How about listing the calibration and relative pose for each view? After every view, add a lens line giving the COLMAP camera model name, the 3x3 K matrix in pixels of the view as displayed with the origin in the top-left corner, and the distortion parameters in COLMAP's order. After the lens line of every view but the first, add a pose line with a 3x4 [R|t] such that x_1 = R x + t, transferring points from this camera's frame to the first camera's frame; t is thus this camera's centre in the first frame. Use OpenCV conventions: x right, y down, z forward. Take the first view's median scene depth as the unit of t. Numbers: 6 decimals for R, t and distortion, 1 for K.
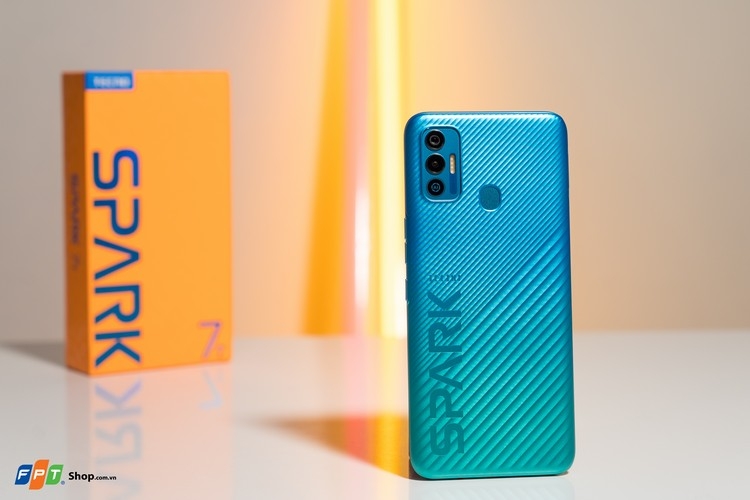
lens RADIAL K [[1430.3, 0, 375.6], [0, 1430.3, 247.3], [0, 0, 1]] dist [-0.065045, 0.000000]
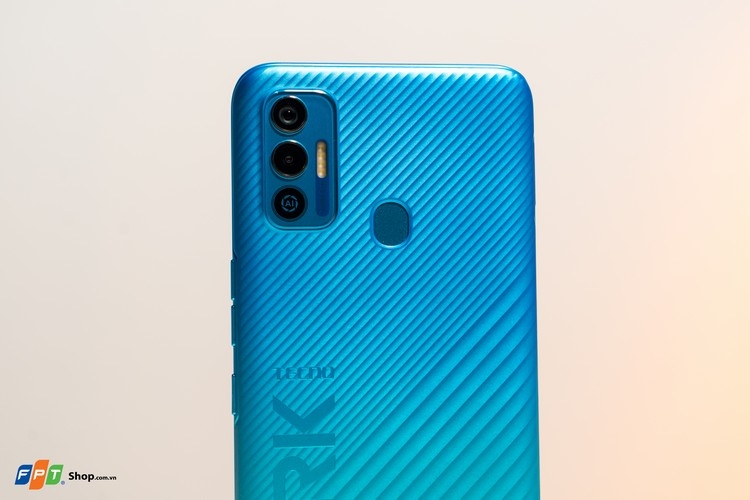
lens RADIAL K [[2011.8, 0, 375.9], [0, 2011.8, 252.6], [0, 0, 1]] dist [0.011327, 0.000000]
pose [[0.996136, 0.010036, 0.087254, 0.008638], [-0.005906, 0.998856, -0.047460, 0.012250], [-0.087630, 0.046761, 0.995055, 0.247280]]
